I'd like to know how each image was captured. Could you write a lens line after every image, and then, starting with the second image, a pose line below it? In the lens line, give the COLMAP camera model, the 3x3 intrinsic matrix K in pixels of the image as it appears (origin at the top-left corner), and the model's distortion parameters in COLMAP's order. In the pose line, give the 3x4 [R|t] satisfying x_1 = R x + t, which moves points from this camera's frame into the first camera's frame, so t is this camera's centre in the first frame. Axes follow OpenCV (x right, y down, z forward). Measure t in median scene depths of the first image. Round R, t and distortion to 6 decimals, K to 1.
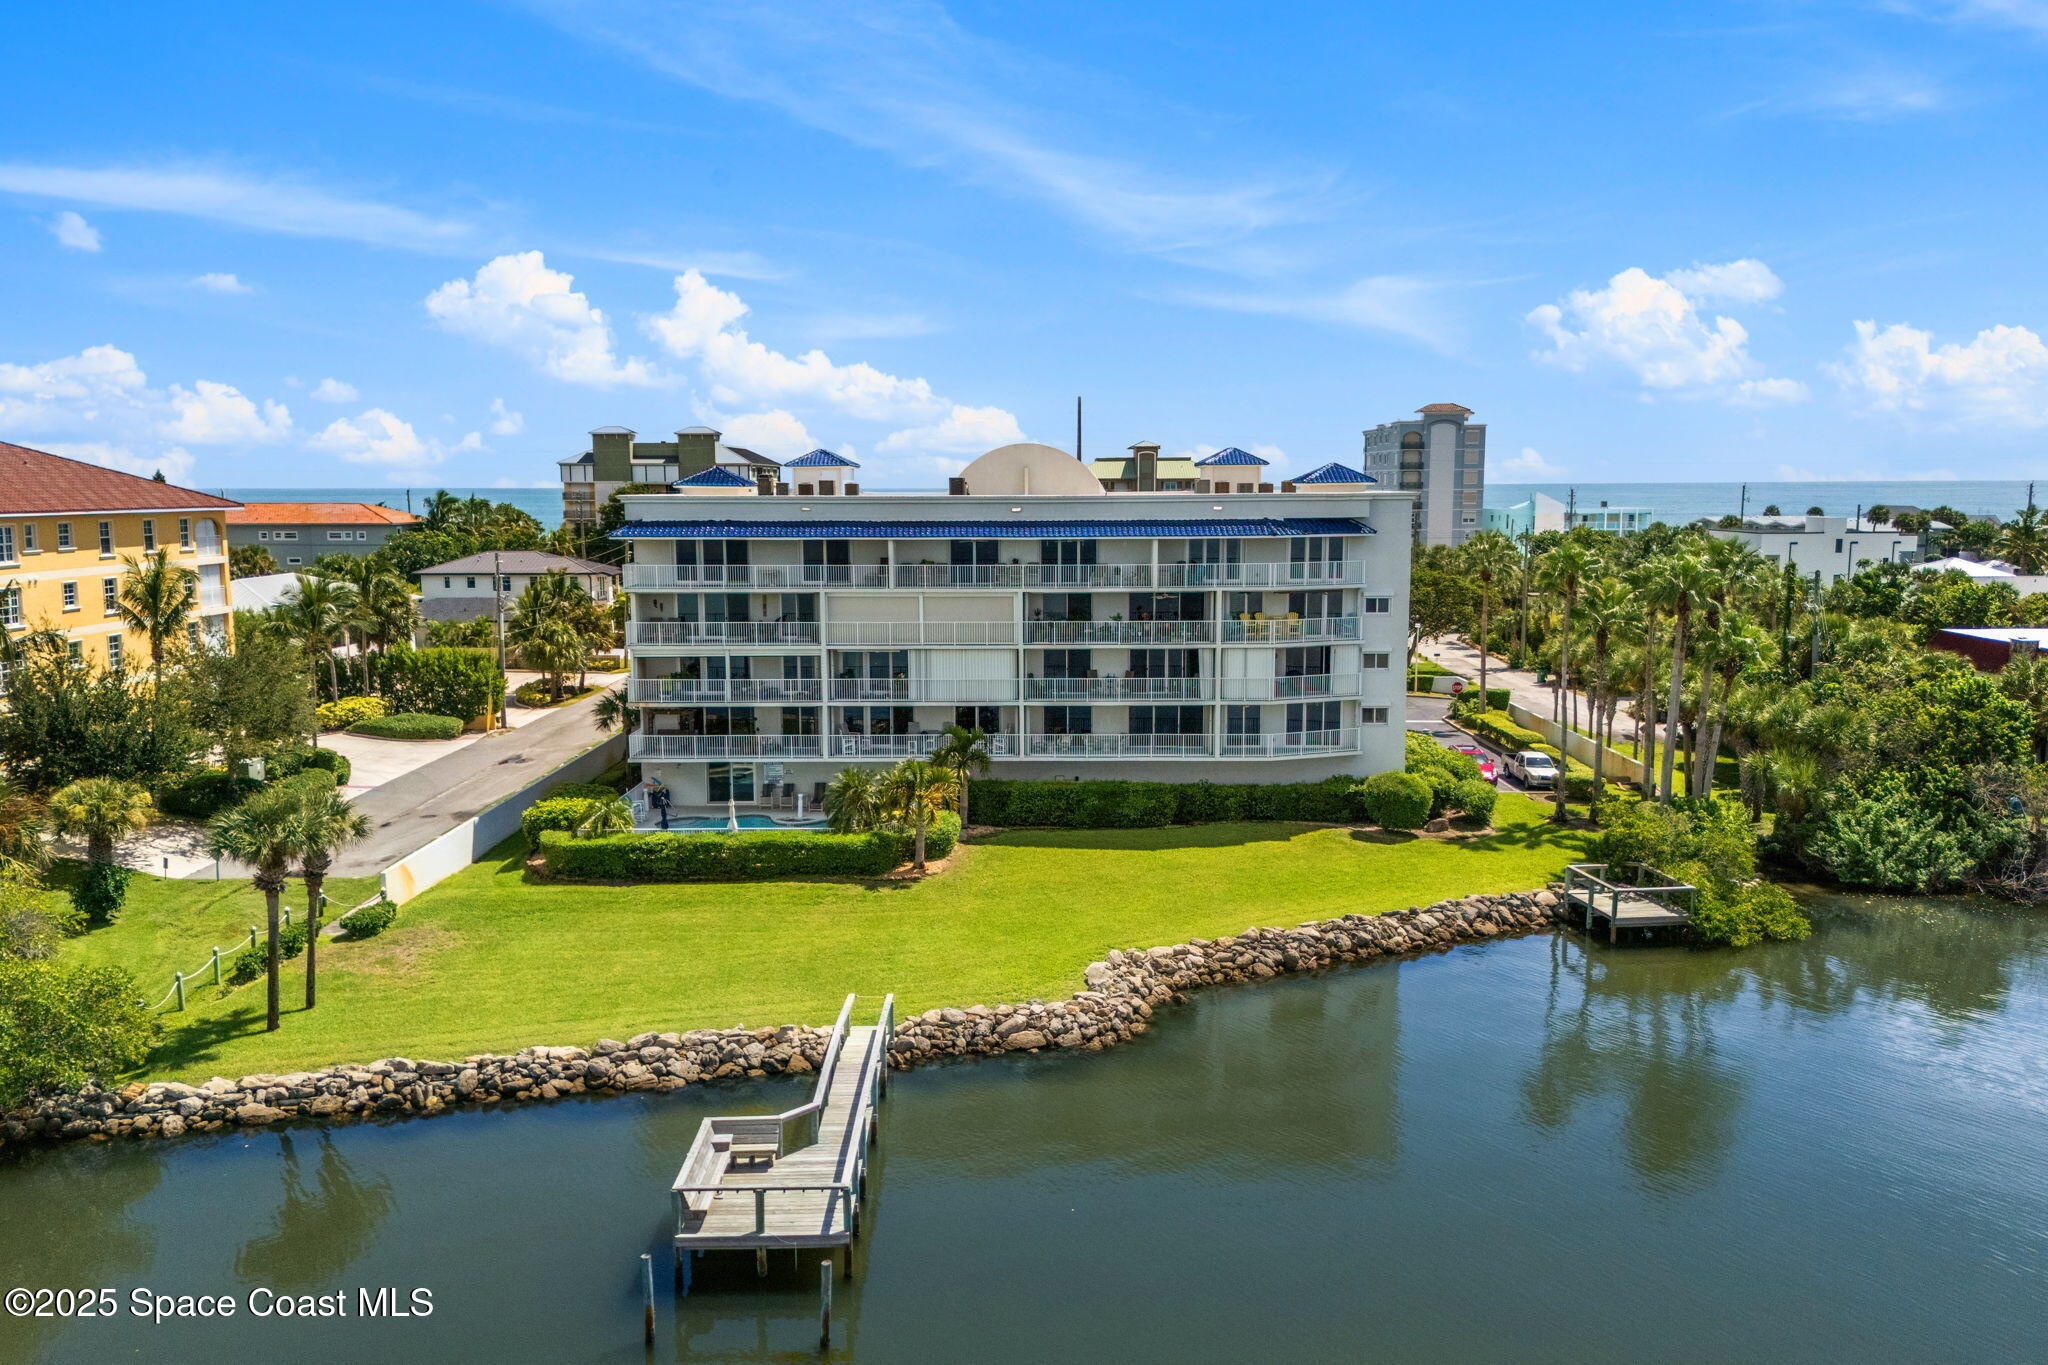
lens RADIAL K [[1516.4, 0, 1025.2], [0, 1516.4, 638.0], [0, 0, 1]] dist [0.063392, -0.084317]
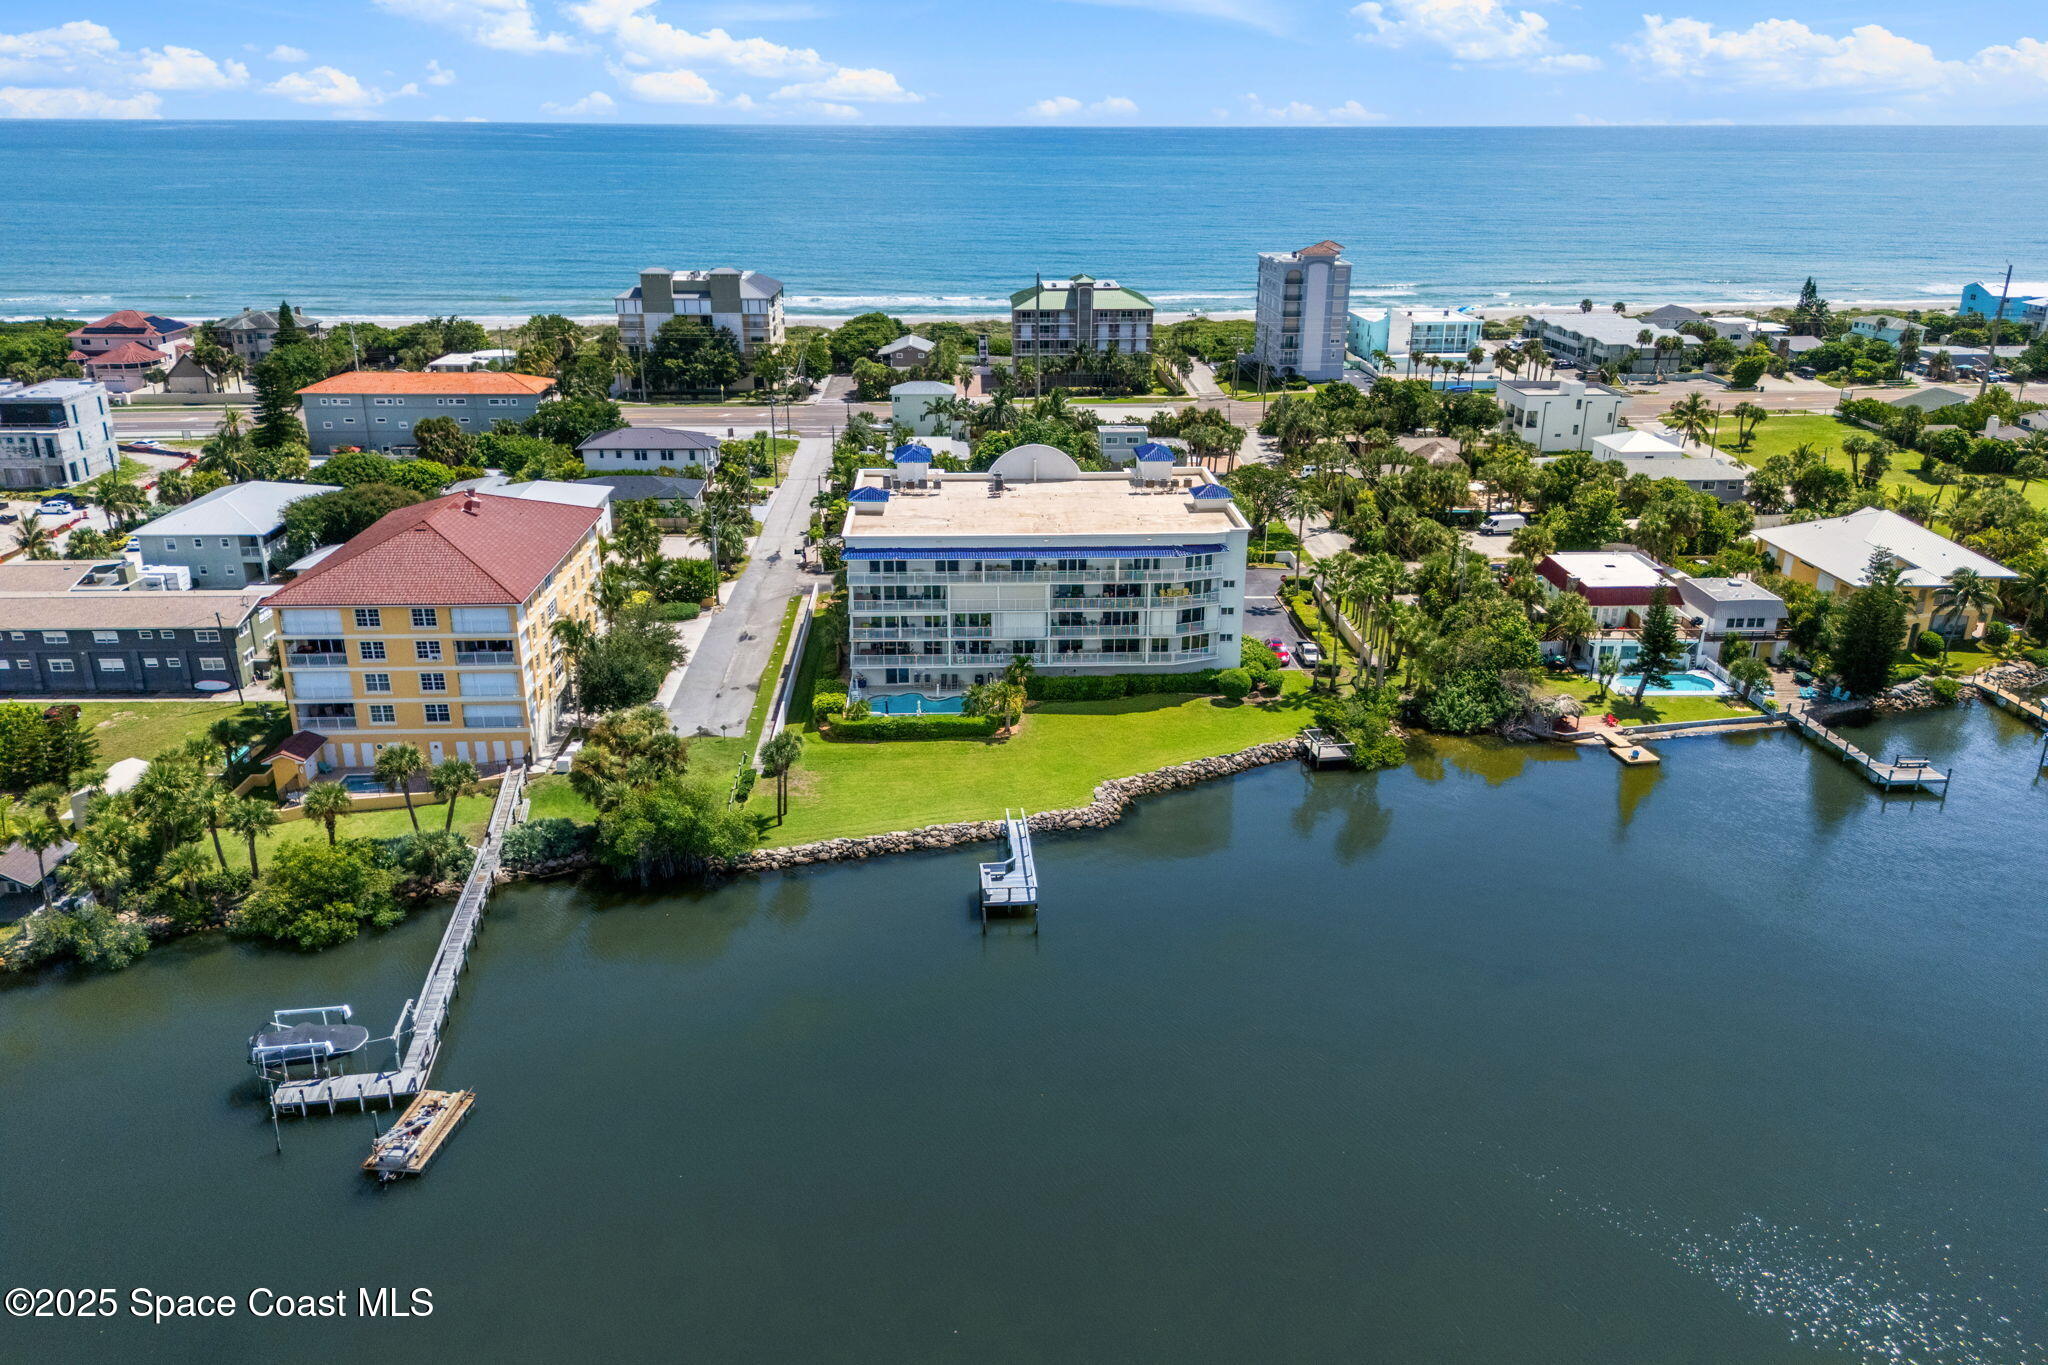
lens RADIAL K [[1499.3, 0, 1023.6], [0, 1499.3, 637.5], [0, 0, 1]] dist [0.052826, -0.056929]
pose [[0.998348, -0.011021, 0.056395, -0.145529], [-0.001952, 0.974361, 0.224980, -0.397470], [-0.057428, -0.224718, 0.972730, -0.900082]]
